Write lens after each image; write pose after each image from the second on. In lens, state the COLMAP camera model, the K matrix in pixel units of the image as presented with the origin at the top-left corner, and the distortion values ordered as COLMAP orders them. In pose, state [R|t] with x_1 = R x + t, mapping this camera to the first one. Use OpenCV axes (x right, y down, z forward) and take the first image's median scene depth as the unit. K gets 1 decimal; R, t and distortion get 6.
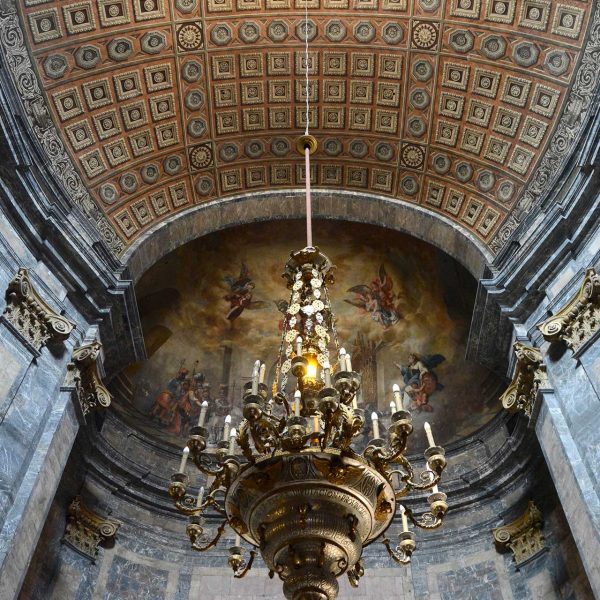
lens RADIAL K [[665.8, 0, 300.0], [0, 665.8, 300.0], [0, 0, 1]] dist [-0.138494, 0.077663]
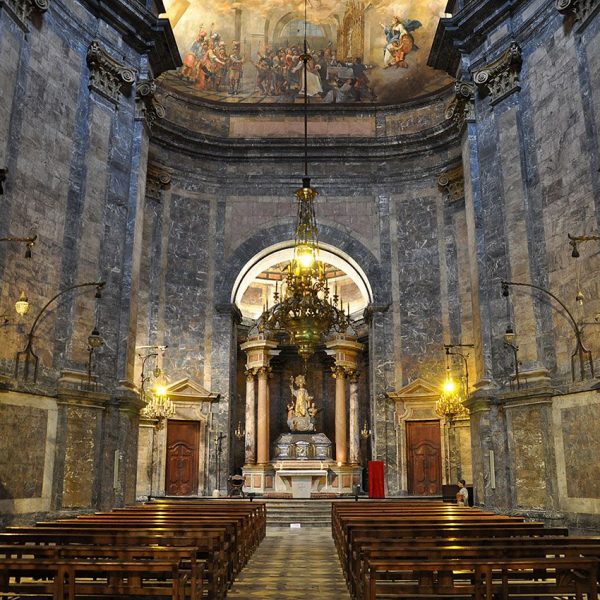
lens RADIAL K [[665.8, 0, 300.0], [0, 665.8, 300.0], [0, 0, 1]] dist [-0.138494, 0.077663]
pose [[0.999980, -0.006135, -0.001747, -0.000814], [0.005825, 0.766456, 0.642271, -0.355645], [-0.002601, -0.642268, 0.766476, -0.267799]]
